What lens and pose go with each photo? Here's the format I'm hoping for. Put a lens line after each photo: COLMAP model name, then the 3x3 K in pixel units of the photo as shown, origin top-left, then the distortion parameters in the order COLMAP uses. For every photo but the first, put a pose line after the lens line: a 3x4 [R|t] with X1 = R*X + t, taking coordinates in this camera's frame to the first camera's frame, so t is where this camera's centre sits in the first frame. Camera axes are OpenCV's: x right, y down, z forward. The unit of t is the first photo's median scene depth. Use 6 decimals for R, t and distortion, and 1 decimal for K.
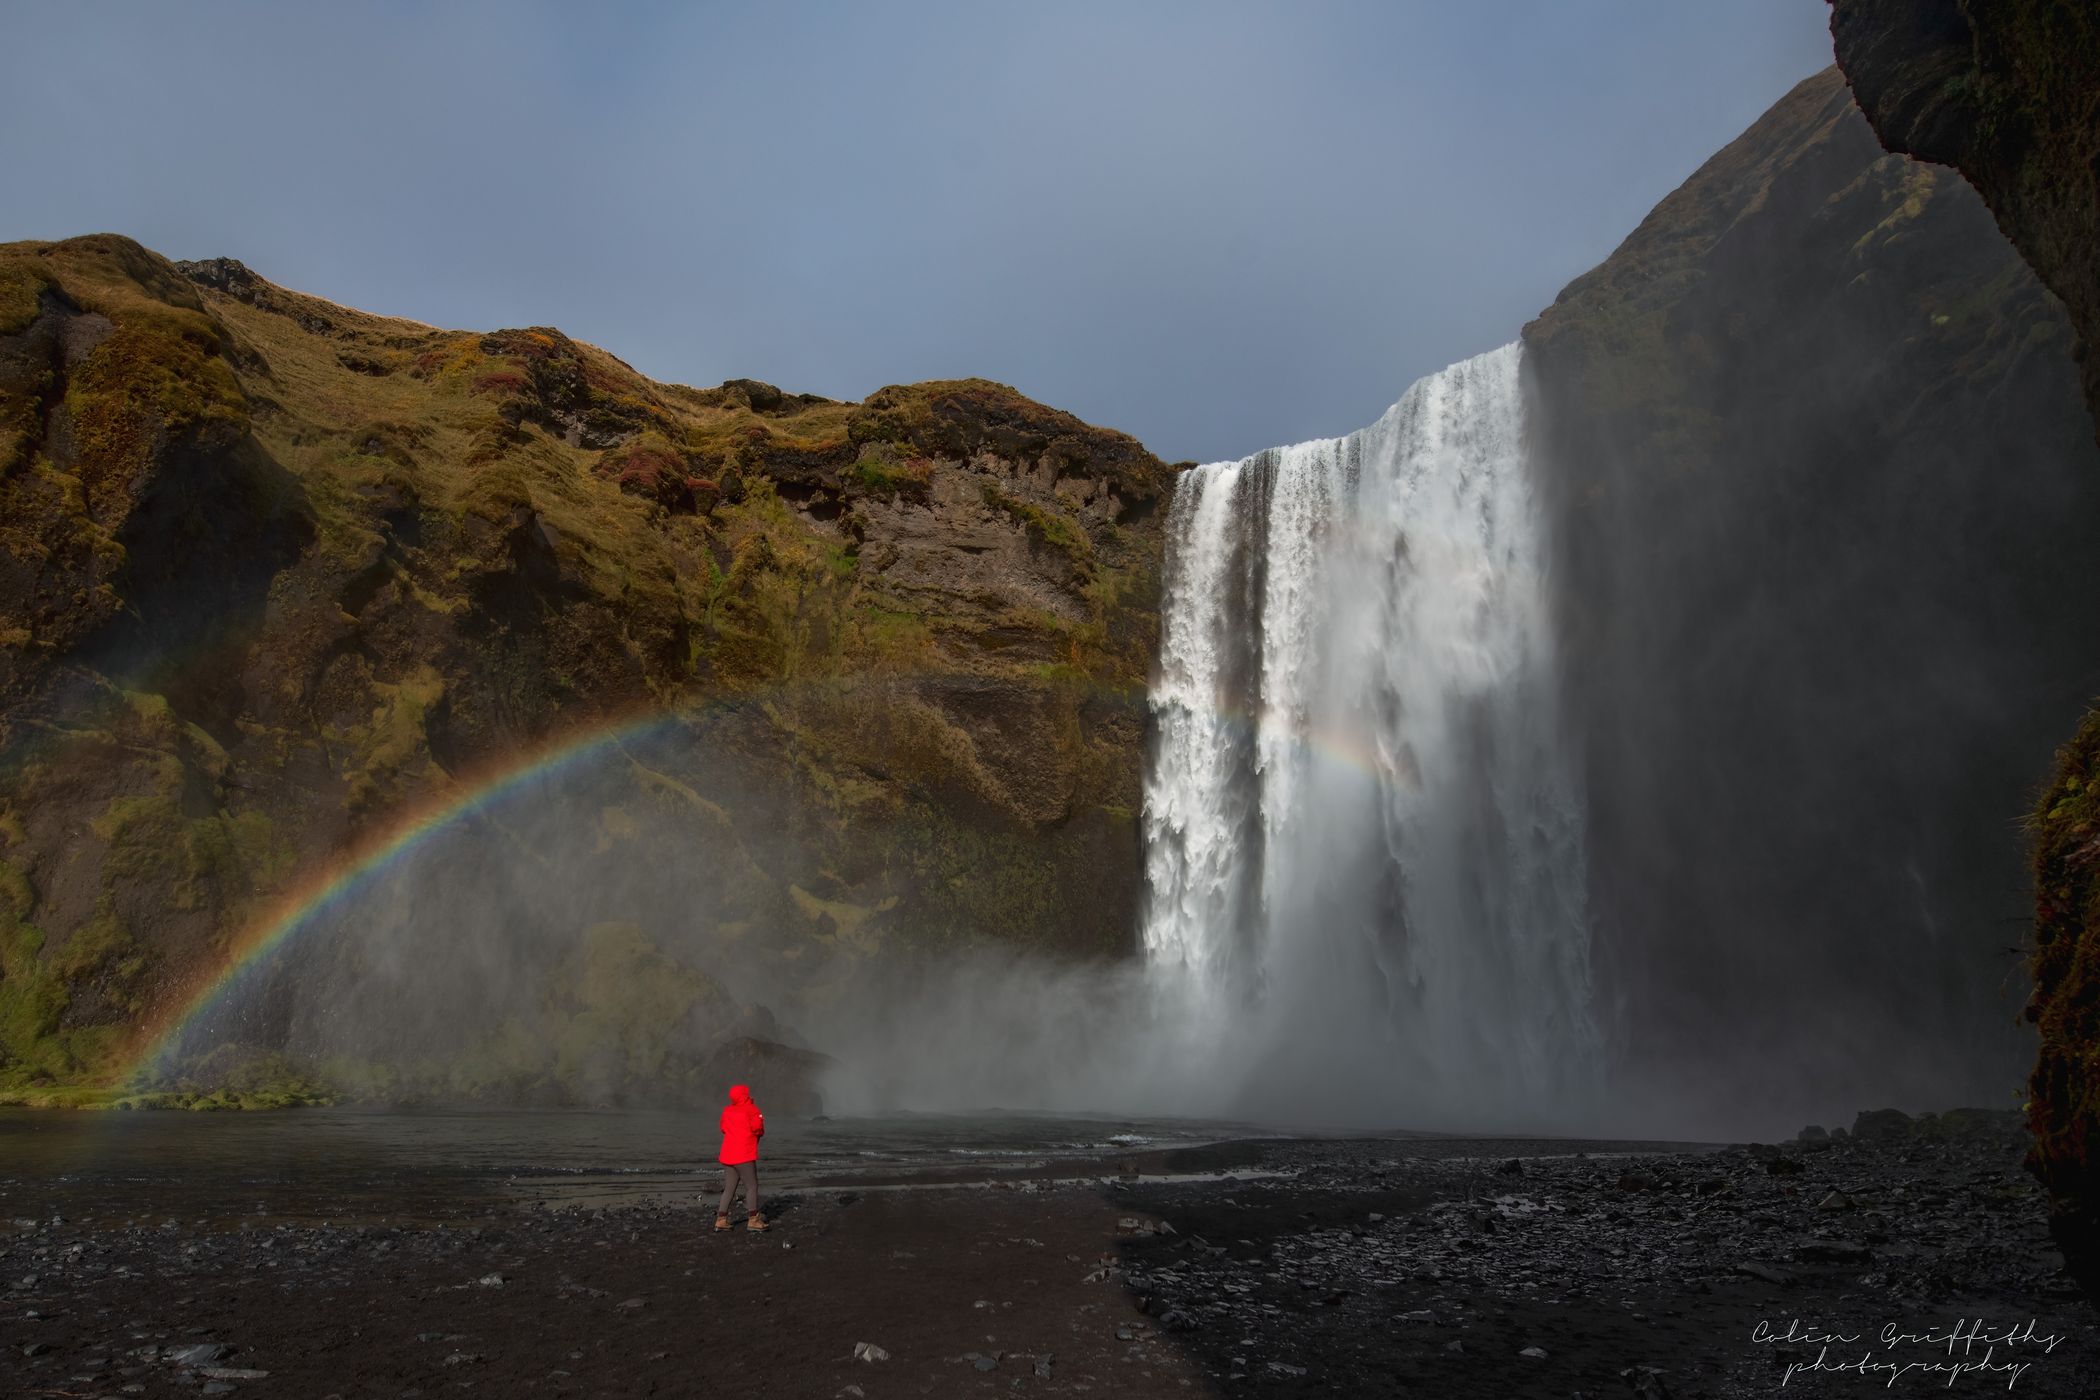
lens RADIAL K [[1046.4, 0, 971.8], [0, 1046.4, 800.3], [0, 0, 1]] dist [-0.001390, -0.000087]
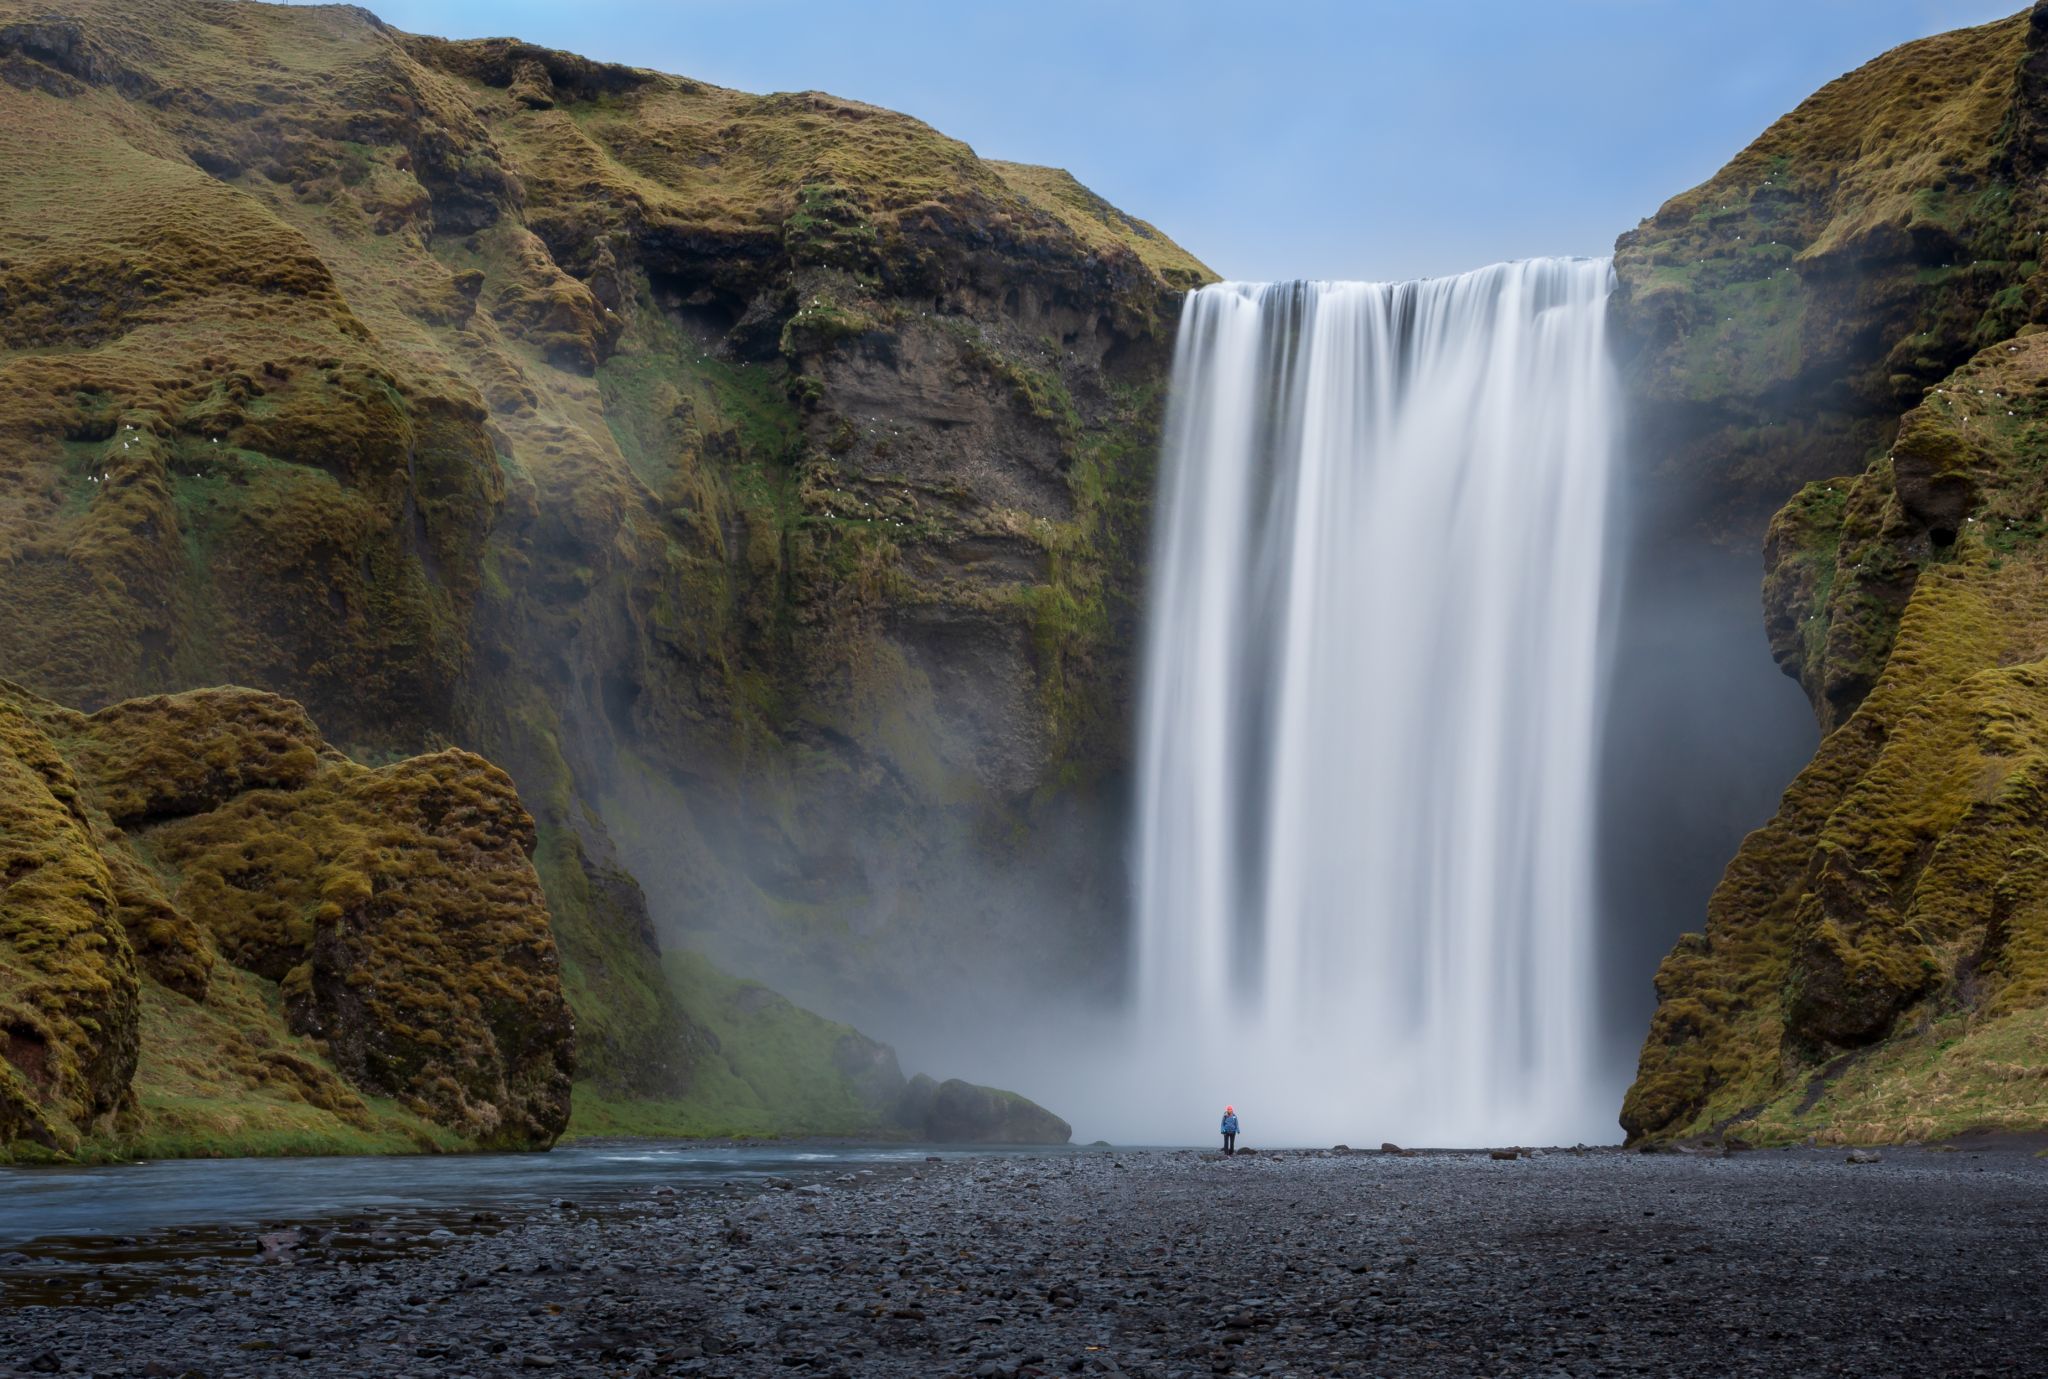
lens RADIAL K [[3230.9, 0, 1101.4], [0, 3230.9, 739.2], [0, 0, 1]] dist [0.009473, 0.033595]
pose [[0.931921, 0.033855, 0.361078, -0.724462], [-0.086615, 0.987598, 0.130951, -0.331873], [-0.352167, -0.153311, 0.923295, -1.217048]]
